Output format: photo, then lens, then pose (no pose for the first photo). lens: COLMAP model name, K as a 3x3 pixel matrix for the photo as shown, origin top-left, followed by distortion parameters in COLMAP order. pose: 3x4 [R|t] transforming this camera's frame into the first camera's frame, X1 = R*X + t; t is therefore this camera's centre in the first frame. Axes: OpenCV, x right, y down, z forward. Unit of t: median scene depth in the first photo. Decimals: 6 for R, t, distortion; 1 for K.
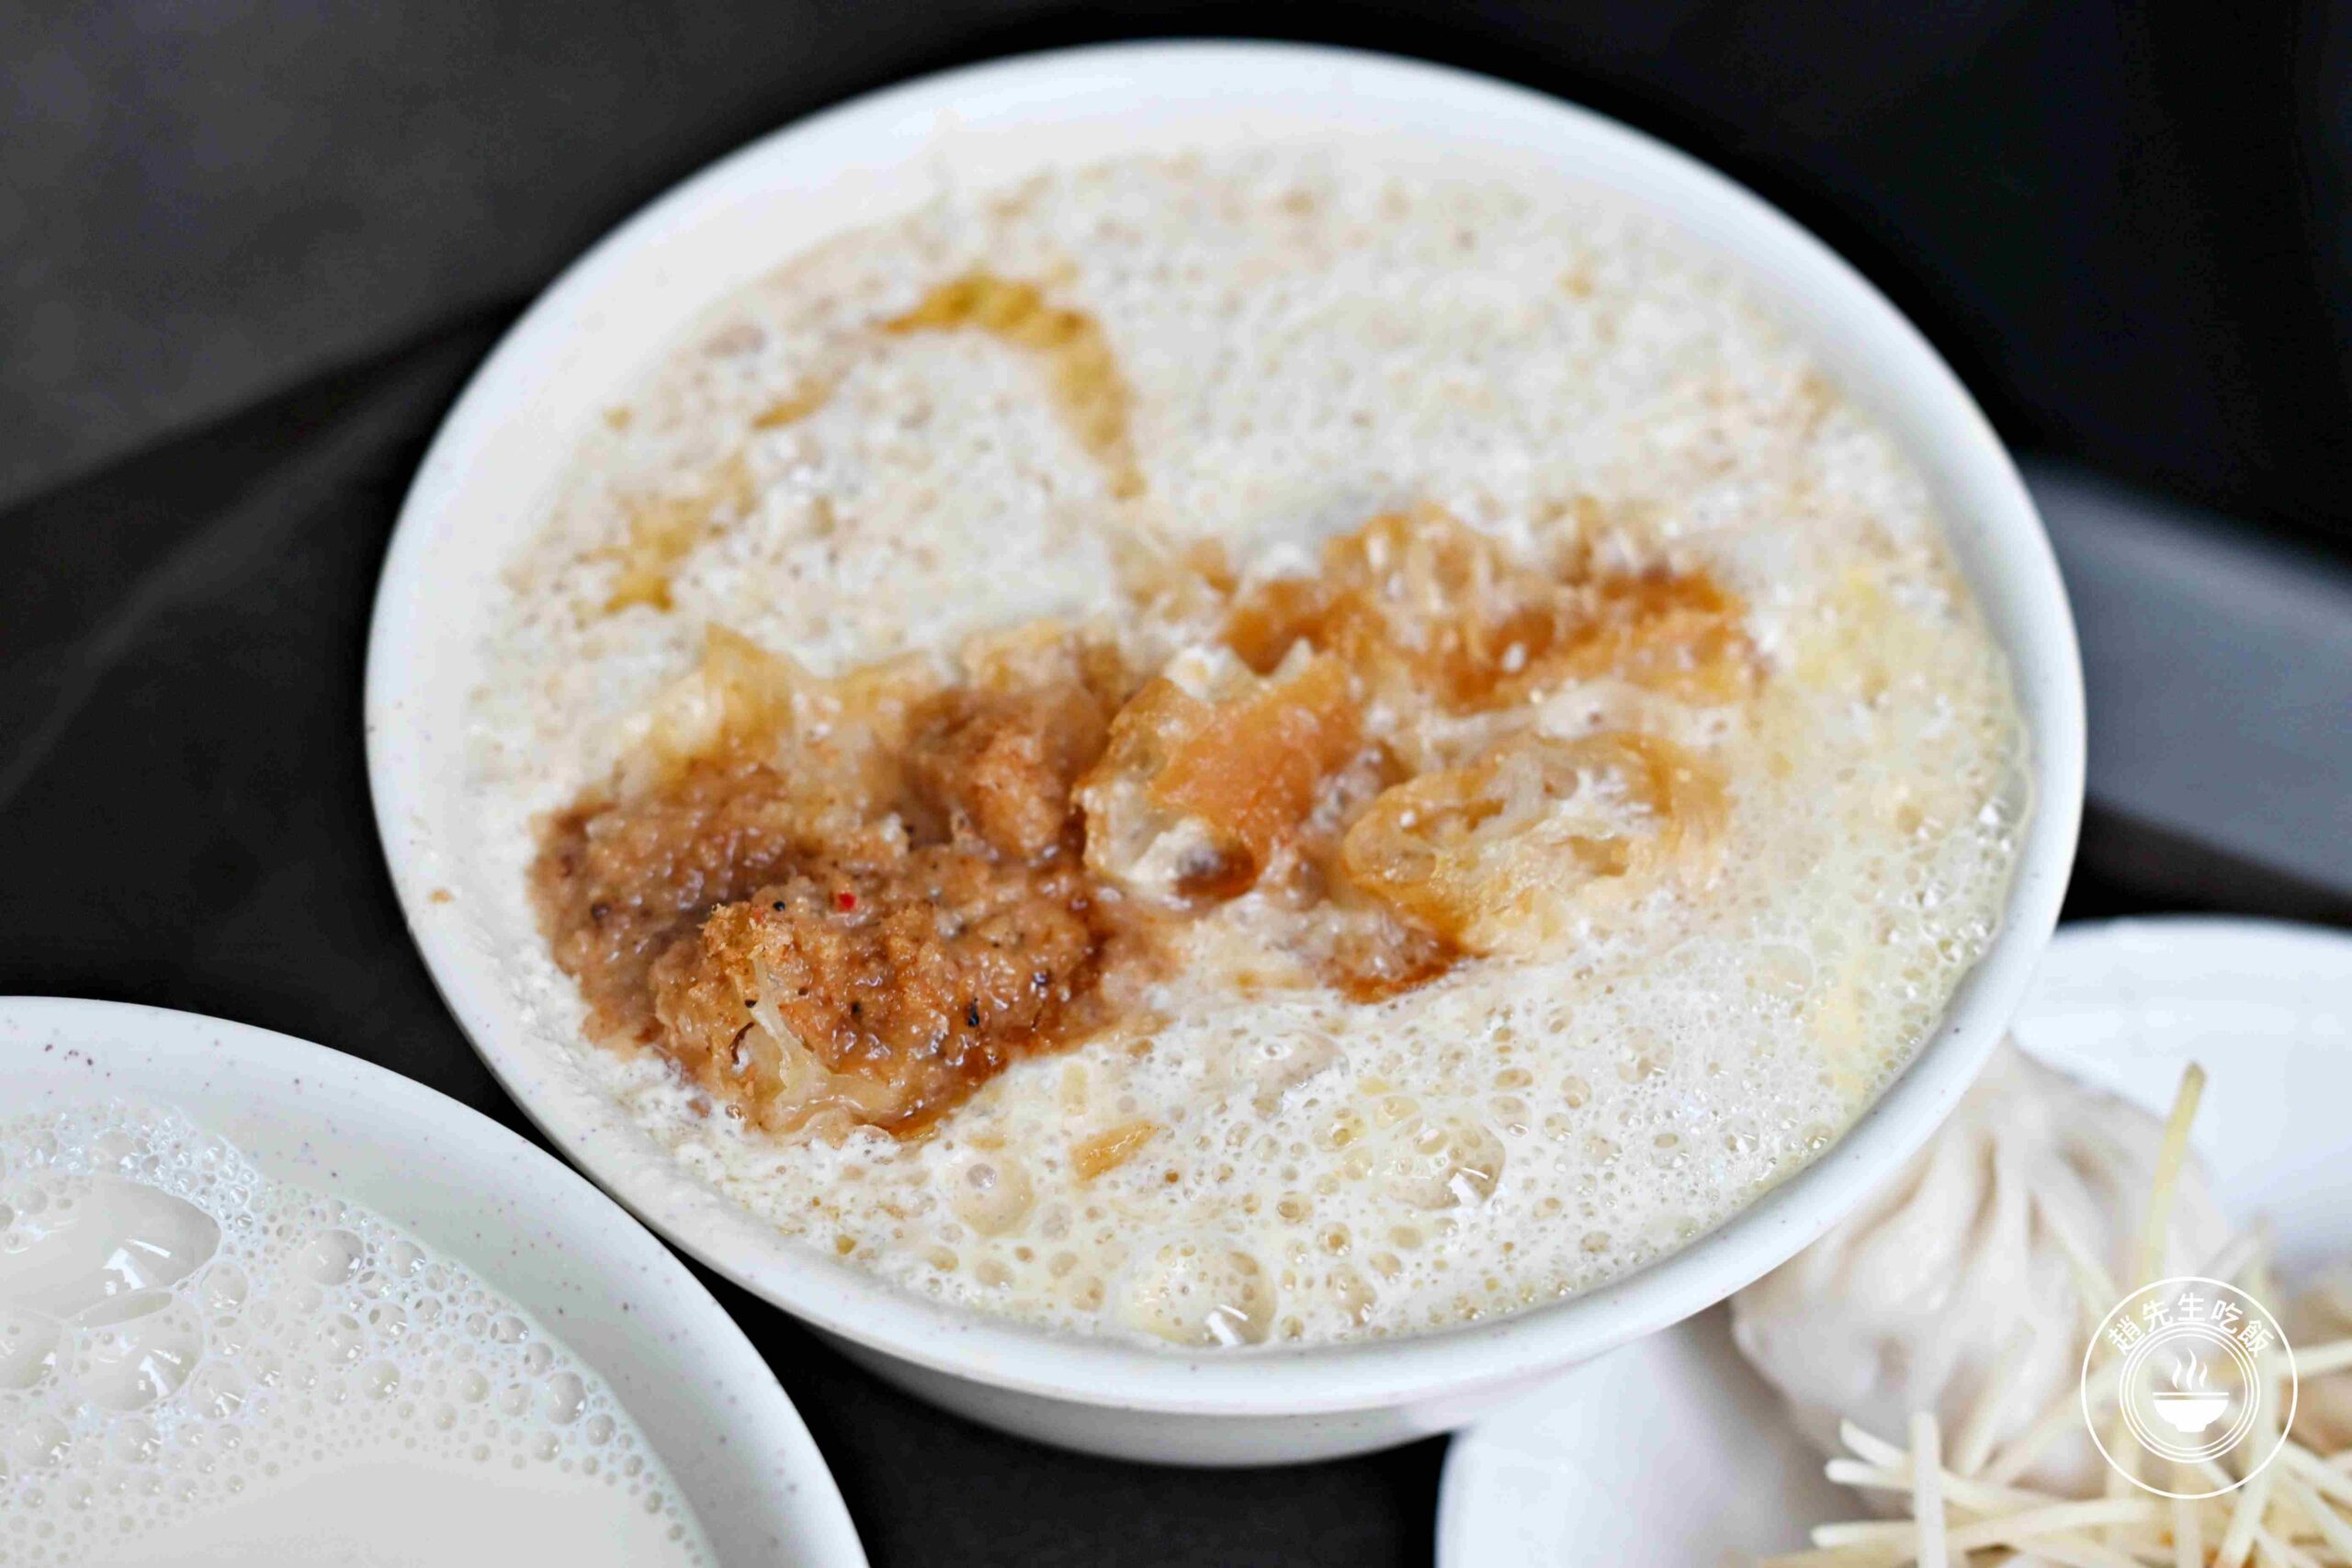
lens RADIAL K [[5238.8, 0, 1176.0], [0, 5238.8, 784.0], [0, 0, 1]] dist [0.032731, -0.658710]
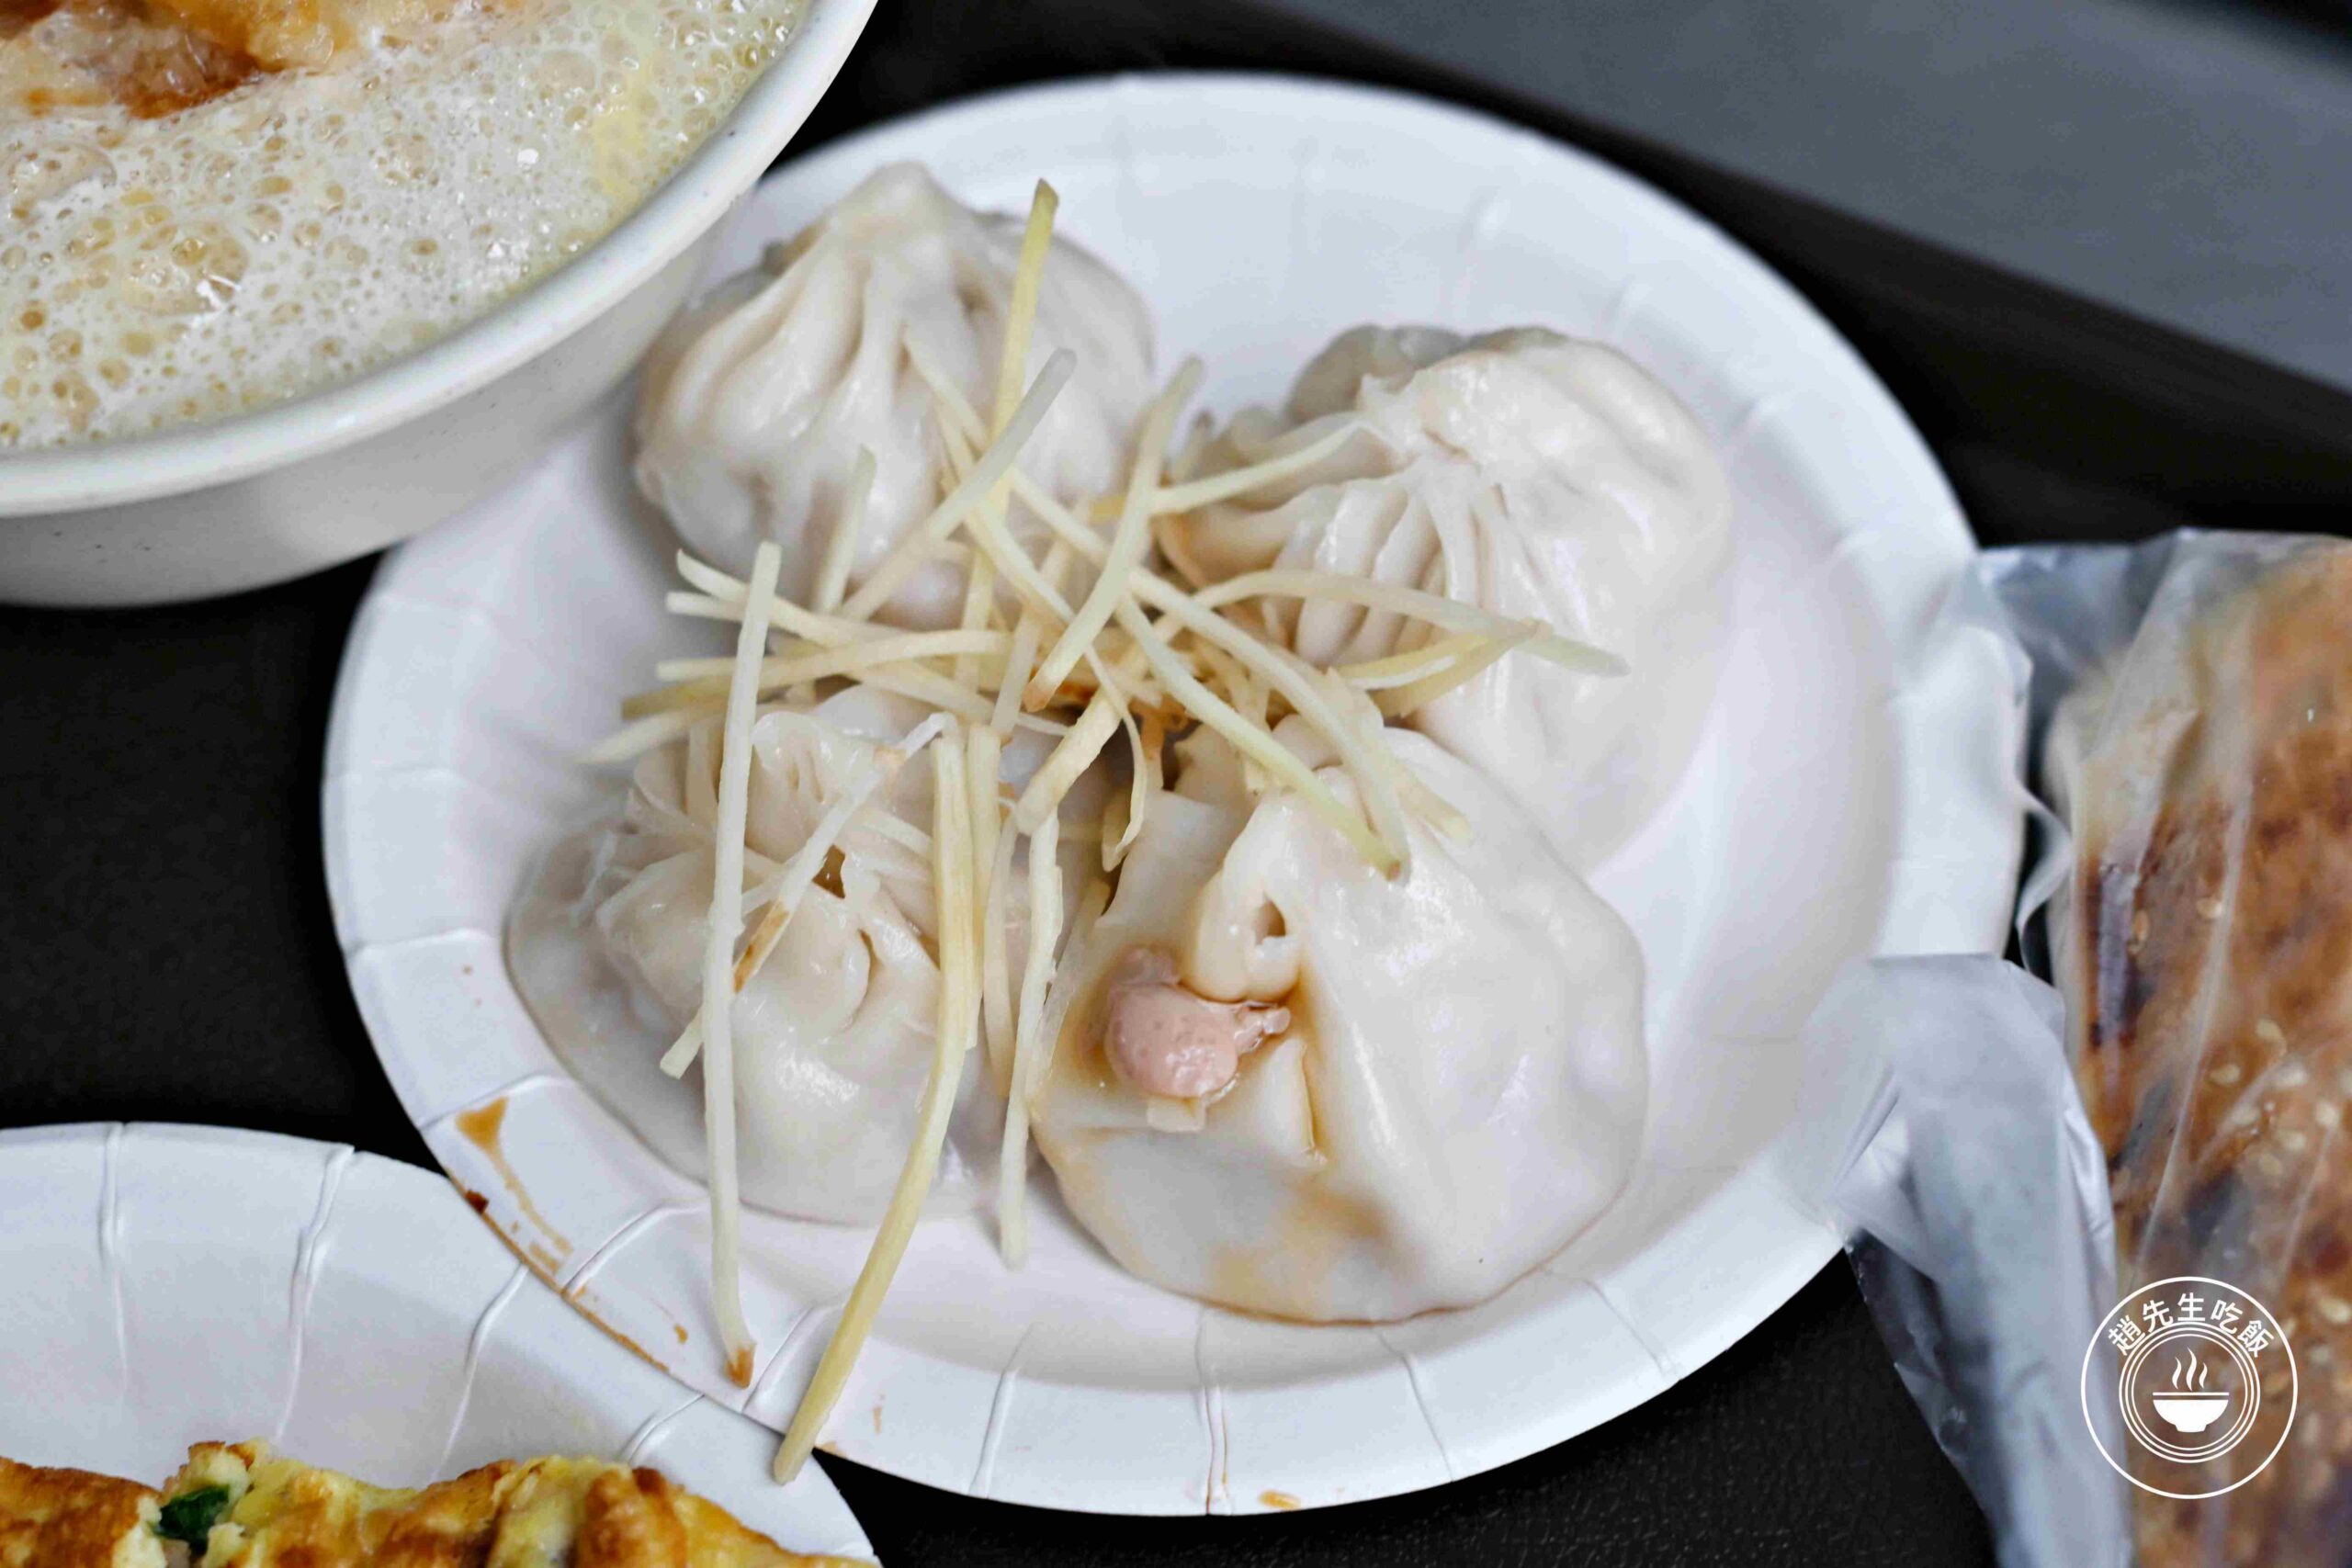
lens RADIAL K [[5238.8, 0, 1176.0], [0, 5238.8, 784.0], [0, 0, 1]] dist [0.032731, -0.658710]
pose [[0.999489, -0.005702, -0.031452, 0.257831], [0.008975, 0.994440, 0.104919, 0.064976], [0.030679, -0.105148, 0.993983, 0.025946]]
